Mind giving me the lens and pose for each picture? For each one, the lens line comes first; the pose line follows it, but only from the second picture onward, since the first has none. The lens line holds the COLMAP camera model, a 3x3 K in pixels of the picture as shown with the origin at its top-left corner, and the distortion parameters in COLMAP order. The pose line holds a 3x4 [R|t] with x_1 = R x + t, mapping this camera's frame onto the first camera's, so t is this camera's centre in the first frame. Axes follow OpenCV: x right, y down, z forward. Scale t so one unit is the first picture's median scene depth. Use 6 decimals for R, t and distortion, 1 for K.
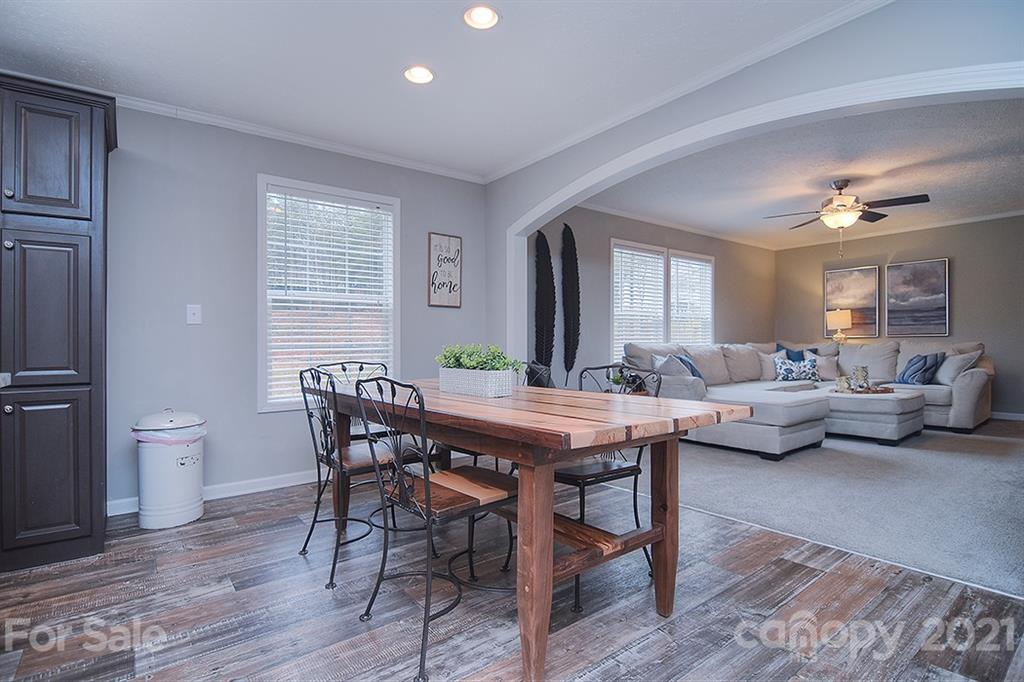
lens RADIAL K [[493.2, 0, 510.6], [0, 493.2, 359.6], [0, 0, 1]] dist [-0.009596, -0.008013]
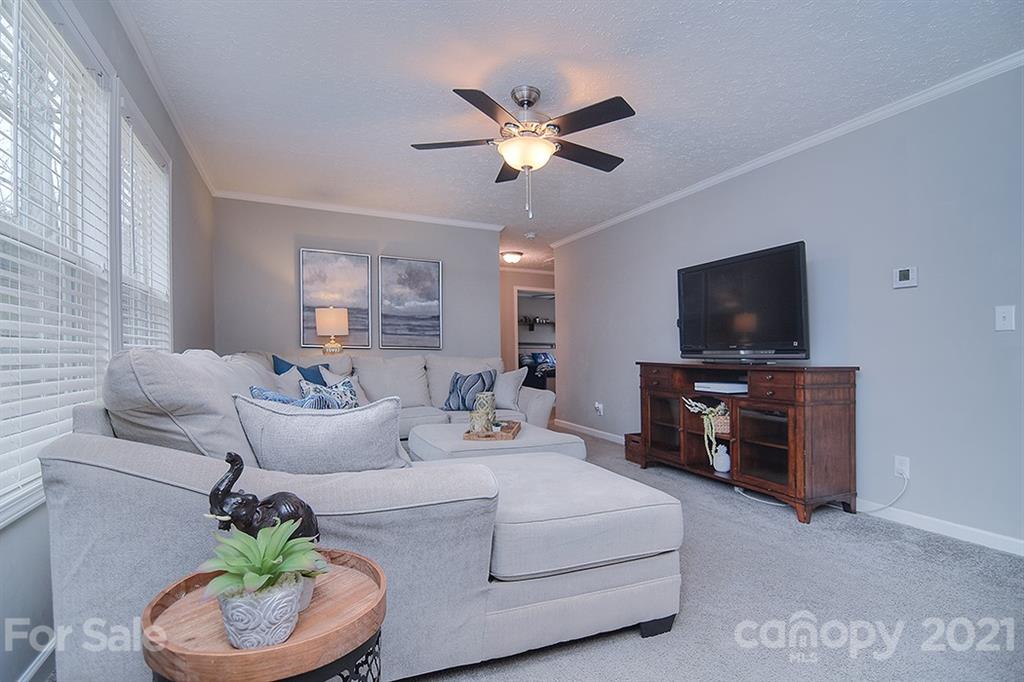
lens RADIAL K [[493.2, 0, 511.0], [0, 493.2, 346.1], [0, 0, 1]] dist [-0.009596, -0.008013]
pose [[0.226370, 0.026673, 0.973676, 0.064732], [0.015121, 0.999408, -0.030893, -0.024697], [-0.973924, 0.021717, 0.225833, 0.655689]]
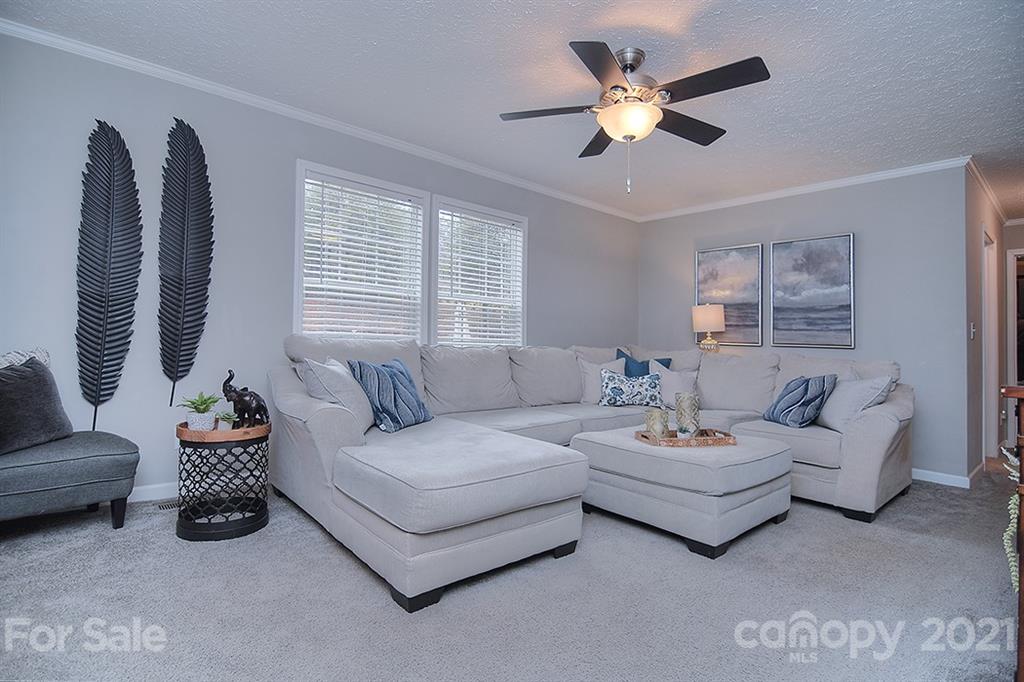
lens RADIAL K [[493.2, 0, 504.8], [0, 493.2, 325.2], [0, 0, 1]] dist [-0.009596, -0.008013]
pose [[0.997740, 0.048685, 0.046321, 0.381196], [-0.045850, 0.997120, -0.060414, -0.017896], [-0.049129, 0.058154, 0.997098, 0.346618]]
